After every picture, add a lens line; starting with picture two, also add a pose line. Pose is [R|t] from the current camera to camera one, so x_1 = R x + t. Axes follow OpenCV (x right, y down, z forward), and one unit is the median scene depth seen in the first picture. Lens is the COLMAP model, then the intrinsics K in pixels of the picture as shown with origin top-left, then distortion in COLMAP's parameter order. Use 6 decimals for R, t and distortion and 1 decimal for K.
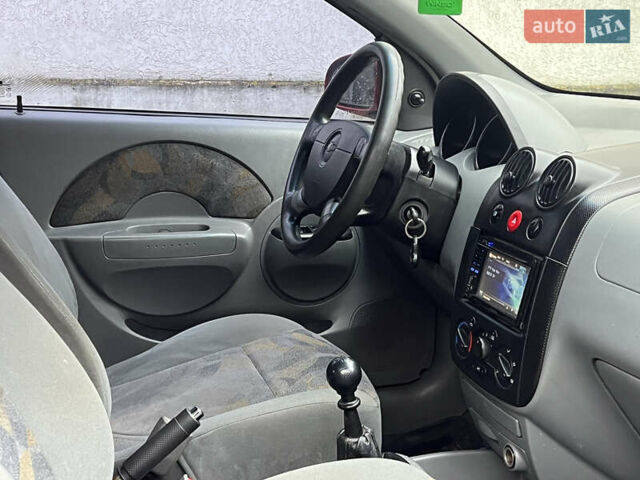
lens RADIAL K [[1033.5, 0, 293.1], [0, 1033.5, 217.3], [0, 0, 1]] dist [0.292510, -1.586144]
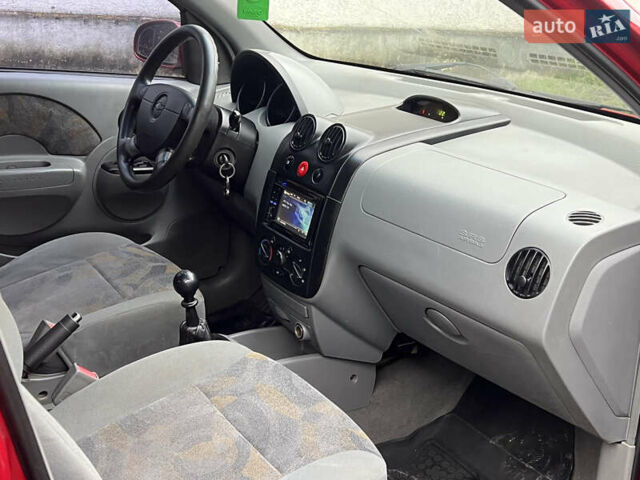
lens RADIAL K [[830.0, 0, 320.0], [0, 830.0, 240.0], [0, 0, 1]] dist [0.207594, -0.729869]
pose [[0.961148, -0.034467, 0.273873, -0.065194], [-0.000825, 0.991811, 0.127715, -0.037535], [-0.276032, -0.122979, 0.953248, -0.078031]]
